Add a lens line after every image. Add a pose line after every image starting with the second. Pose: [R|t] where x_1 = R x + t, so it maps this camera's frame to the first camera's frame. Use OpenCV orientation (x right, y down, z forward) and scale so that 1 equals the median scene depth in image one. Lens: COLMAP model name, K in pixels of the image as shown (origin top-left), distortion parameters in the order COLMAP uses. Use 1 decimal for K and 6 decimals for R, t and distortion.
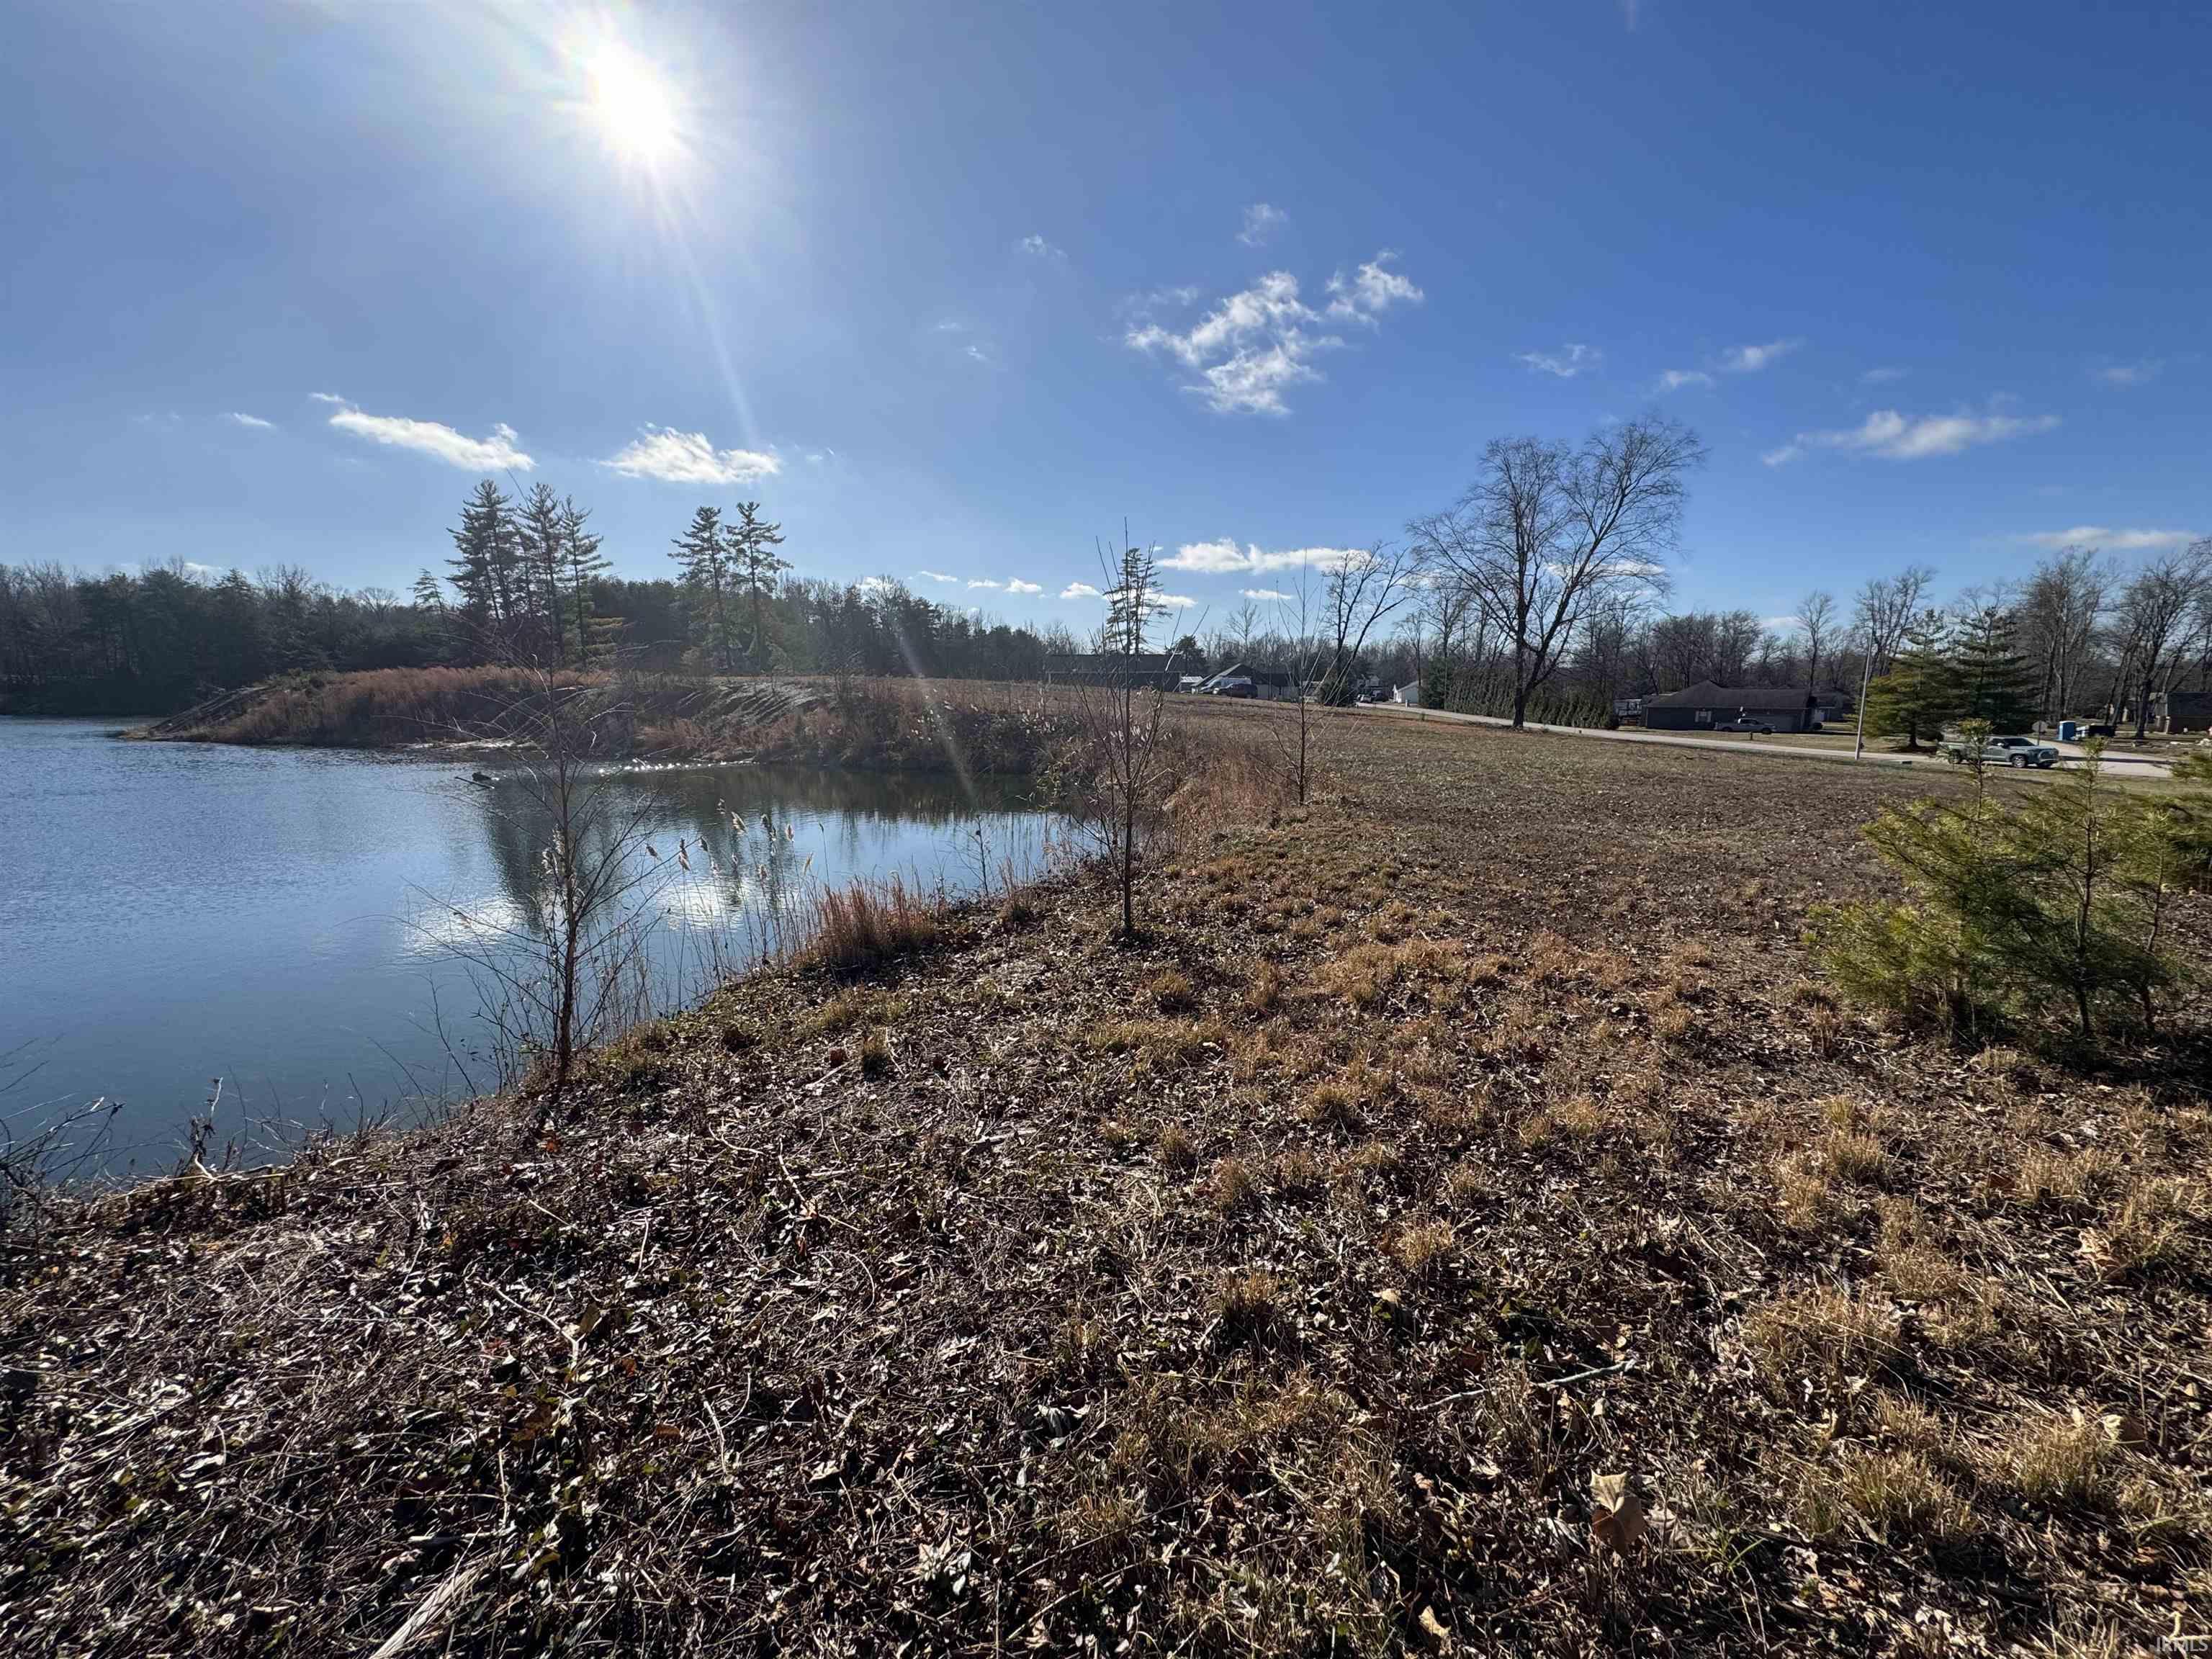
lens RADIAL K [[881.4, 0, 1103.5], [0, 881.4, 810.4], [0, 0, 1]] dist [0.000495, -0.000429]
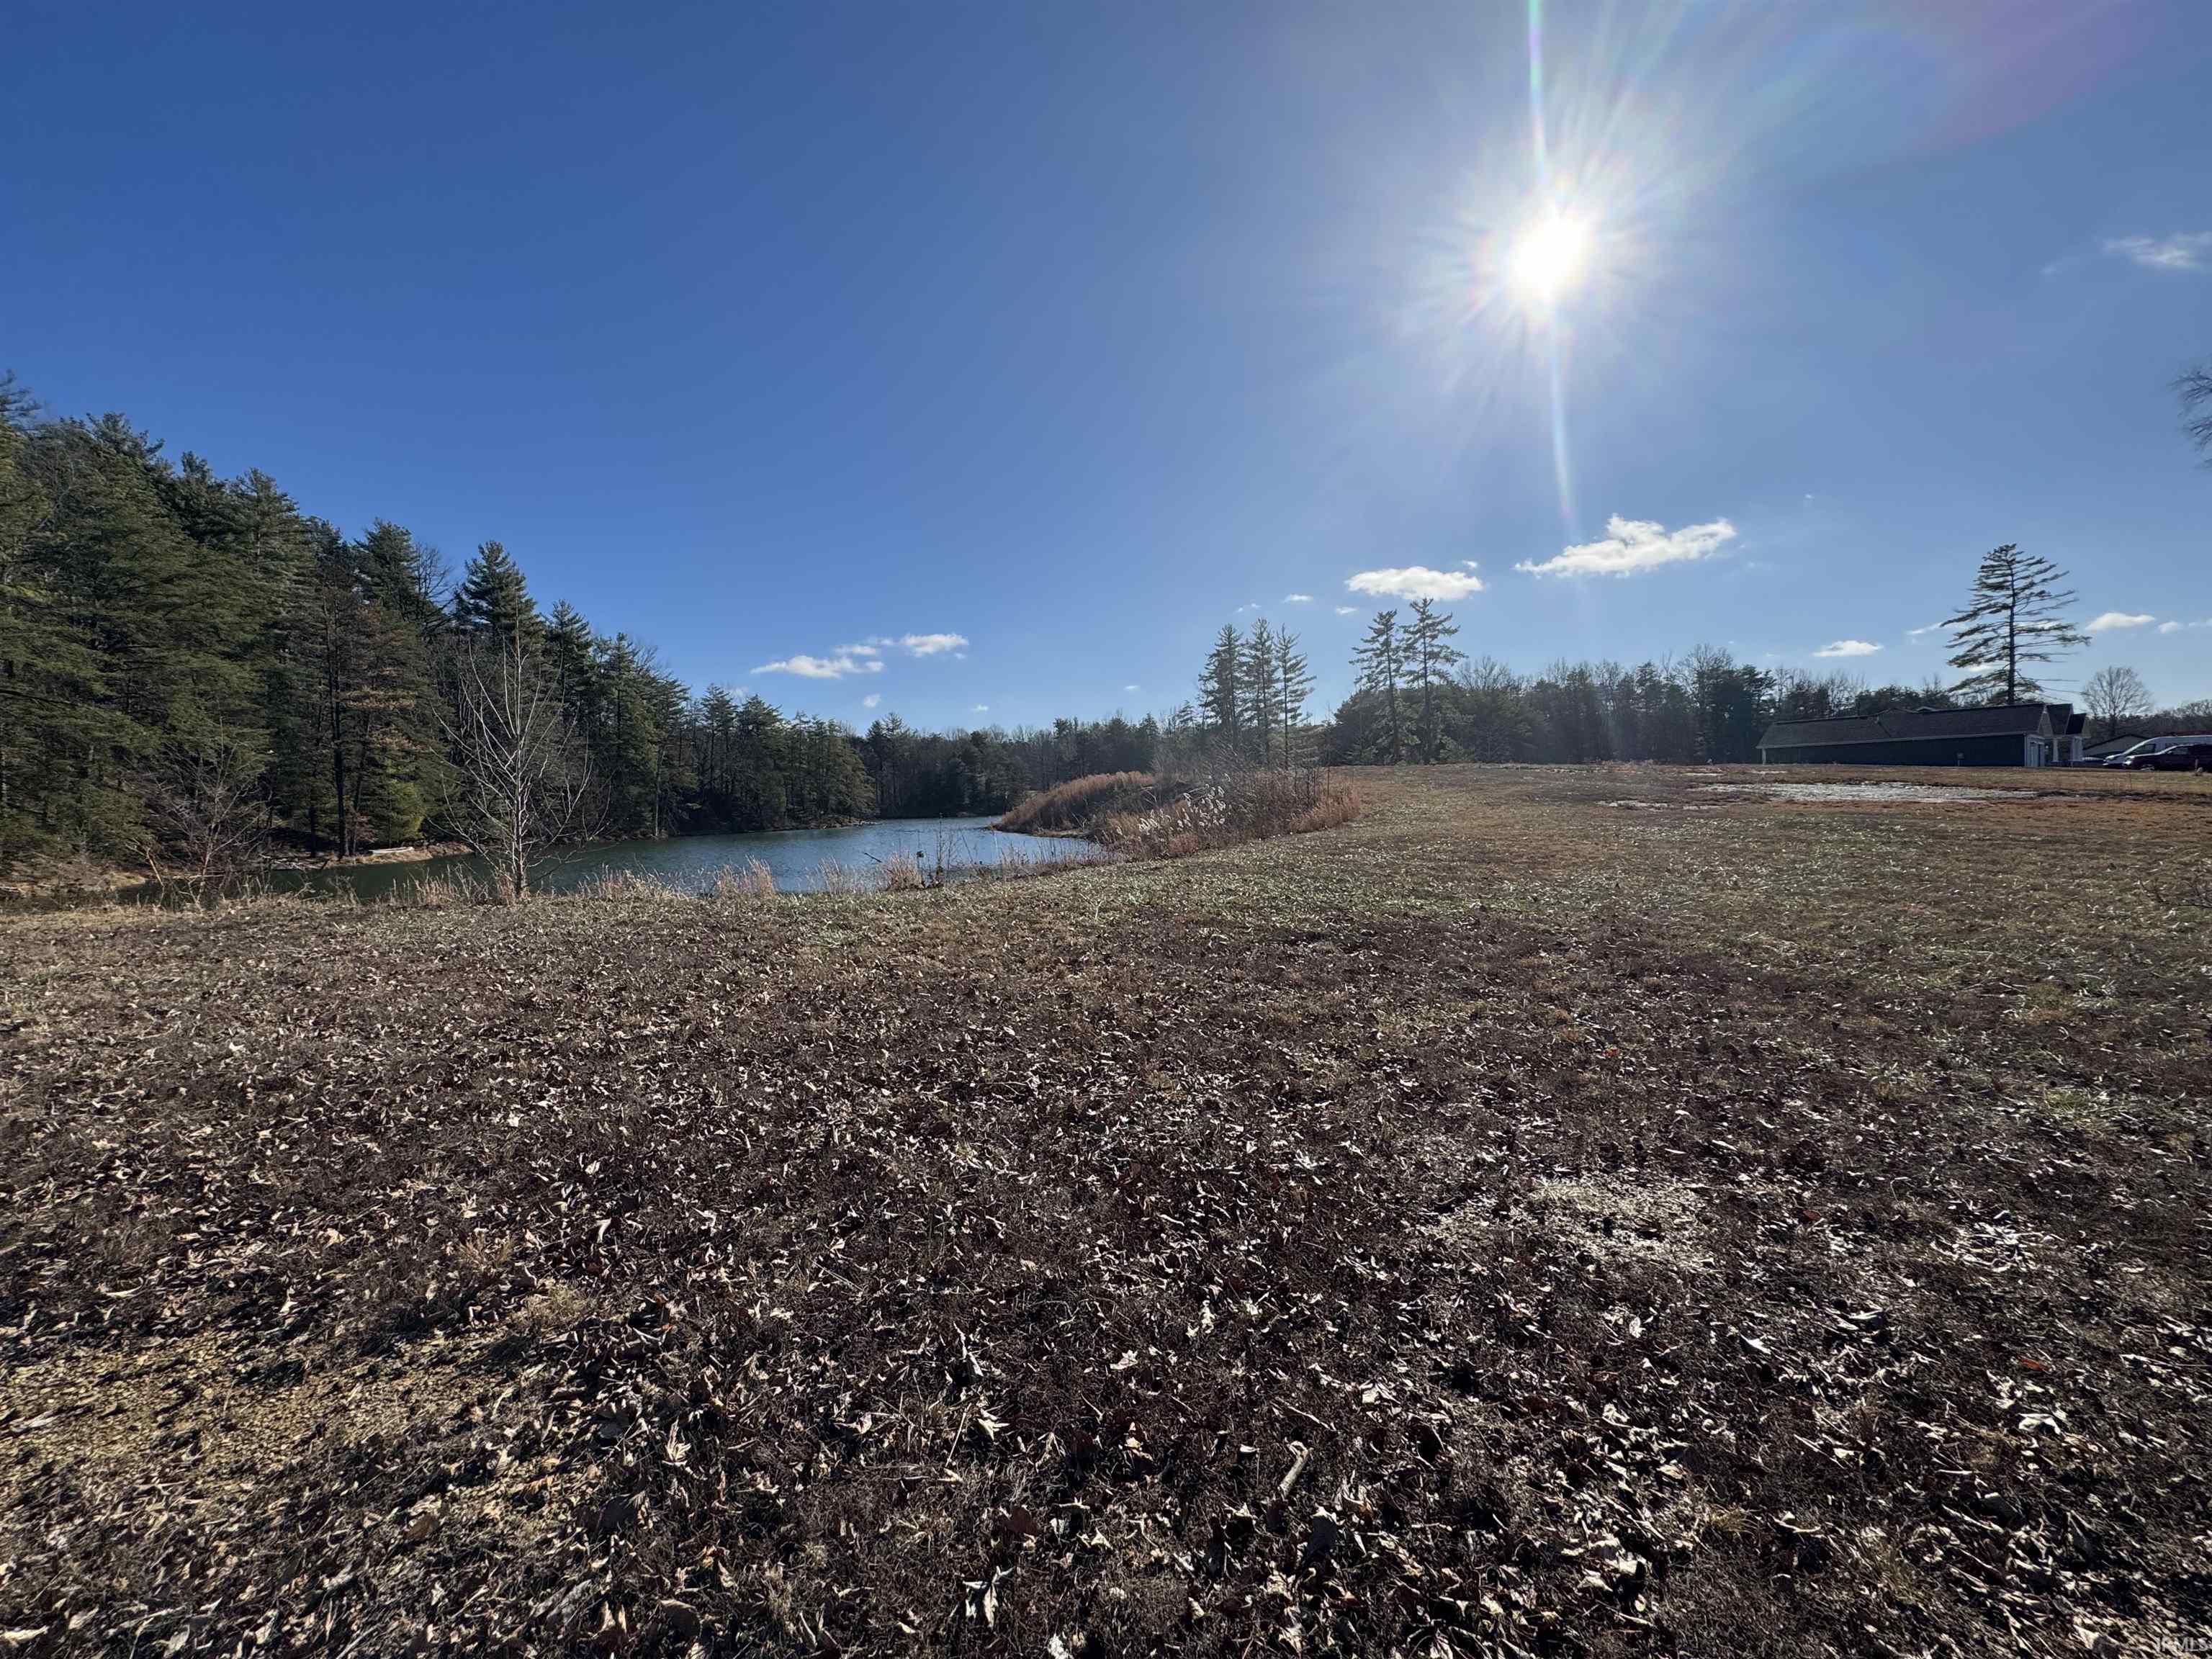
lens RADIAL K [[881.4, 0, 1103.5], [0, 881.4, 810.4], [0, 0, 1]] dist [0.000495, -0.000429]
pose [[0.530600, 0.006687, -0.847596, 0.248513], [-0.096054, 0.994002, -0.052289, -0.026311], [0.842162, 0.109159, 0.528060, 0.198370]]
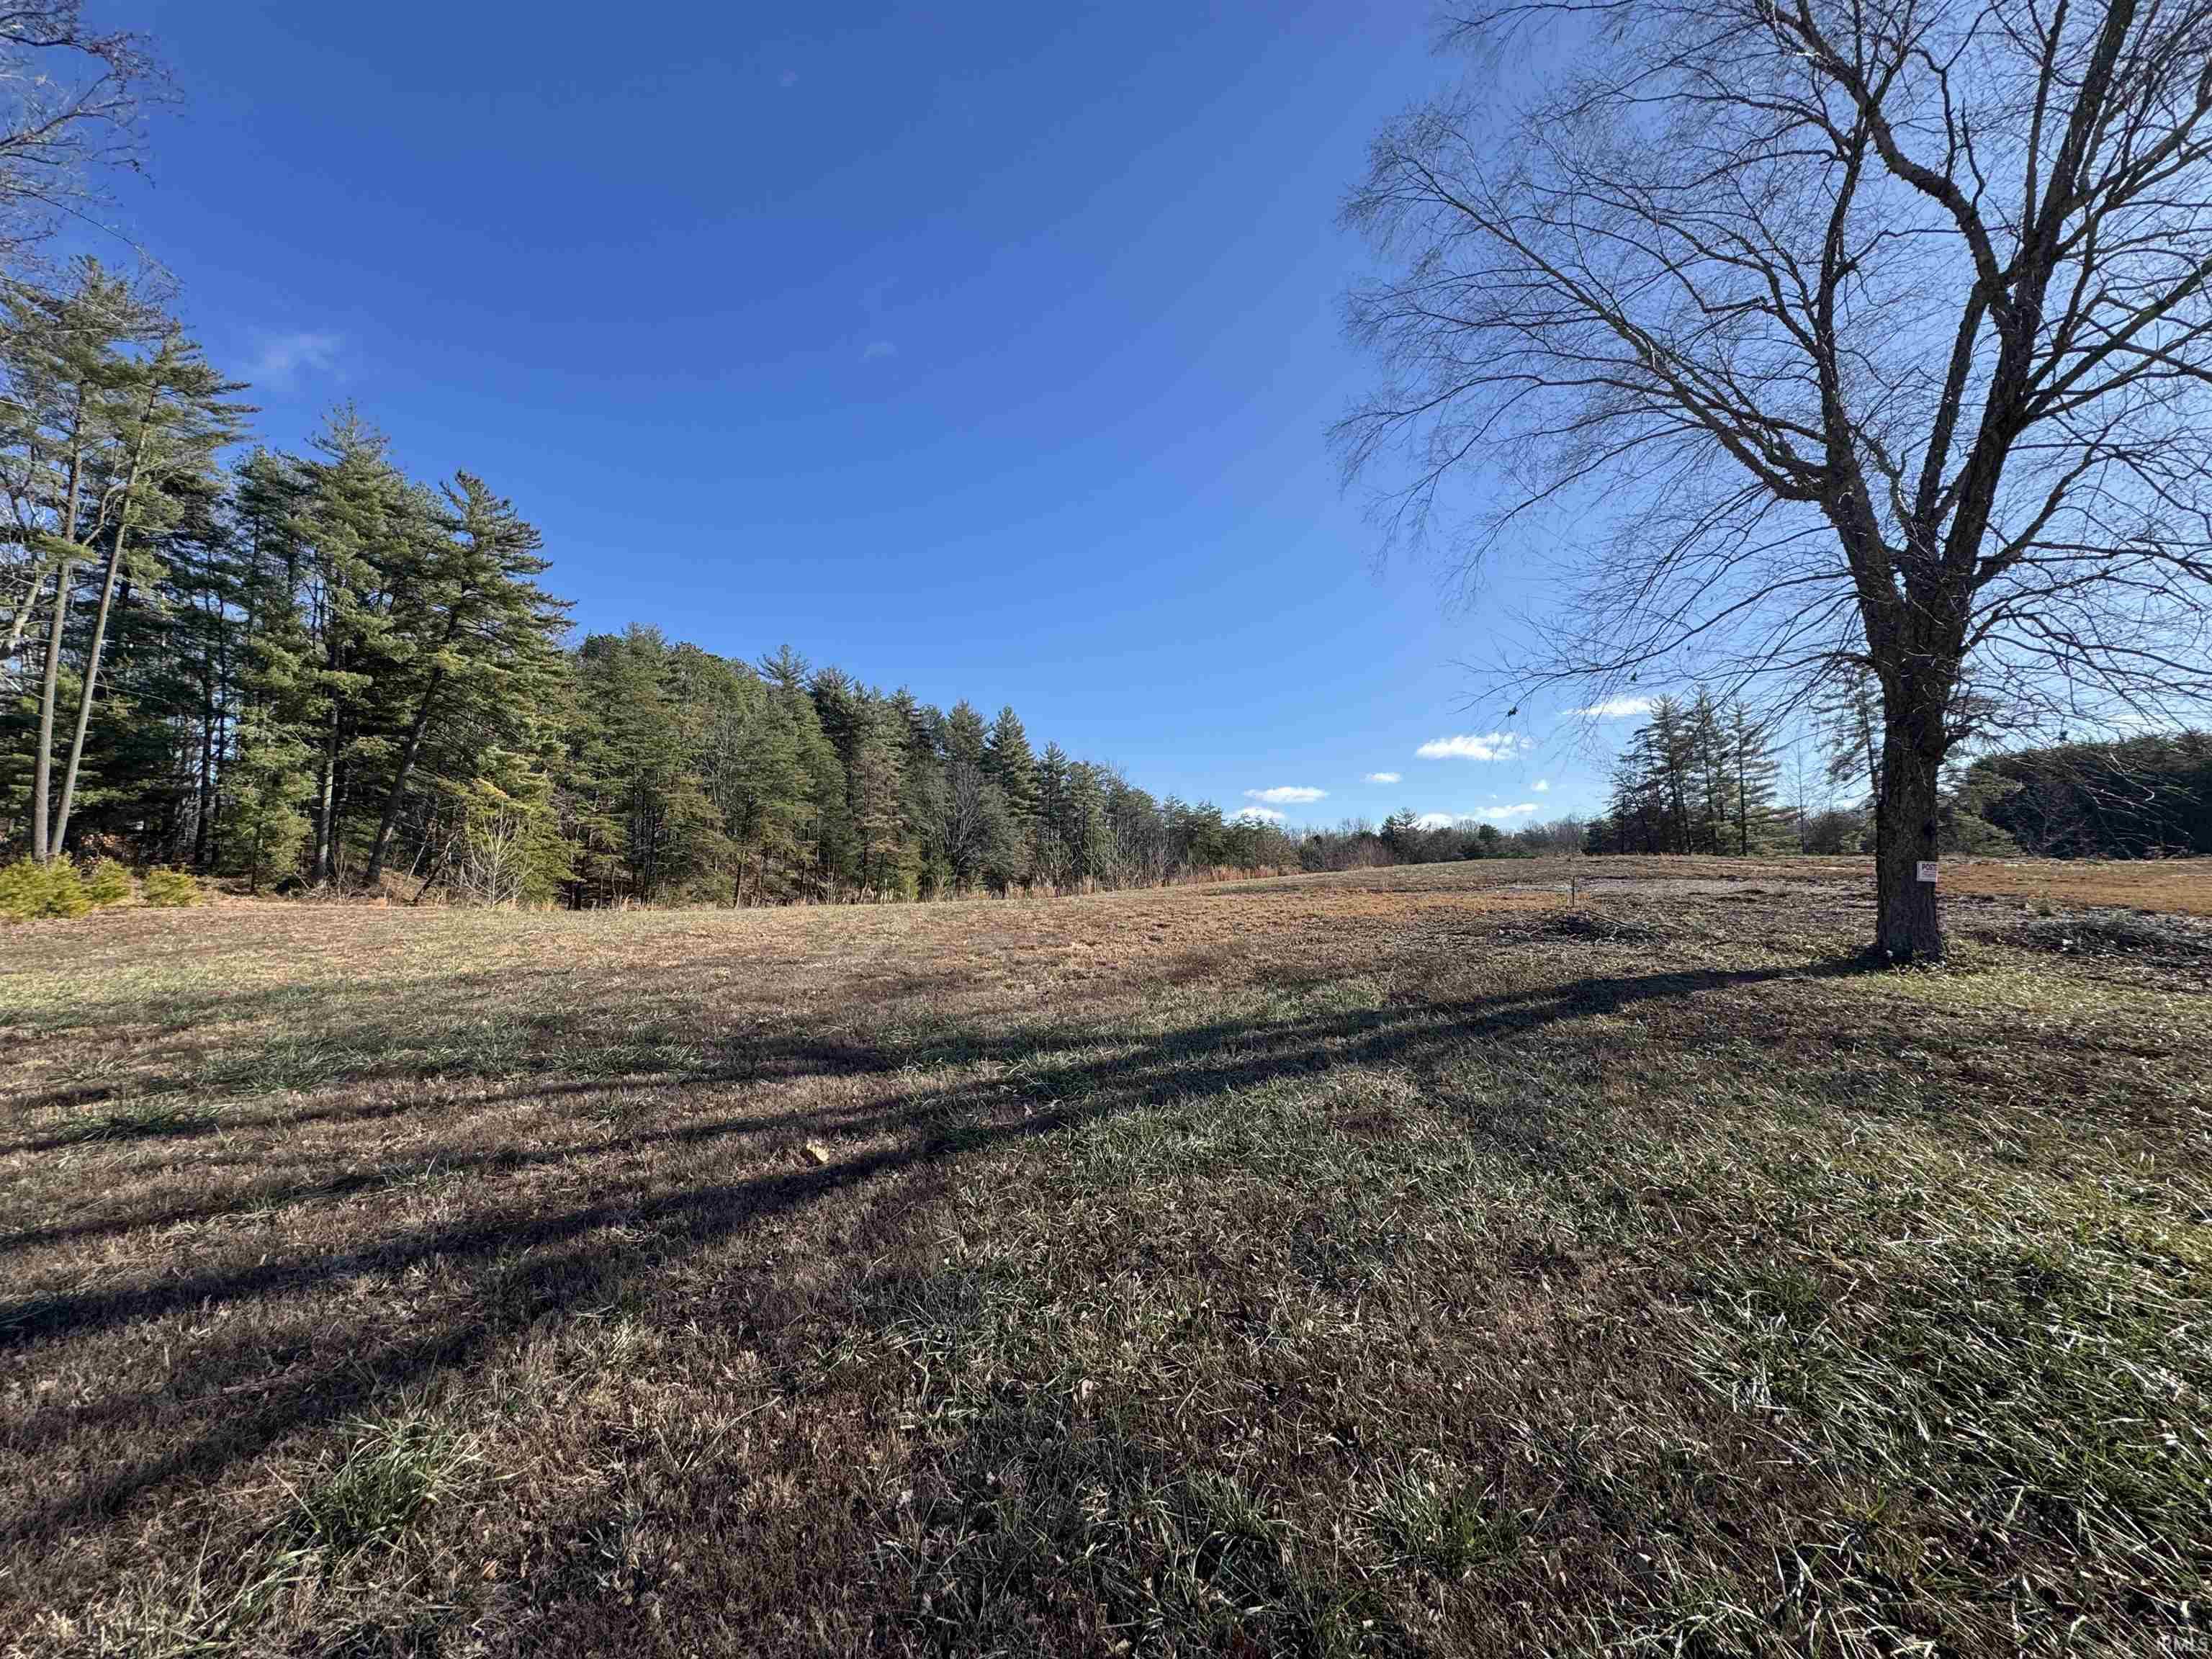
lens RADIAL K [[881.4, 0, 1103.5], [0, 881.4, 810.4], [0, 0, 1]] dist [0.000495, -0.000429]
pose [[-0.127874, -0.094001, -0.987326, 0.409999], [-0.135747, 0.987788, -0.076463, -0.054262], [0.982457, 0.124249, -0.139073, 0.460444]]
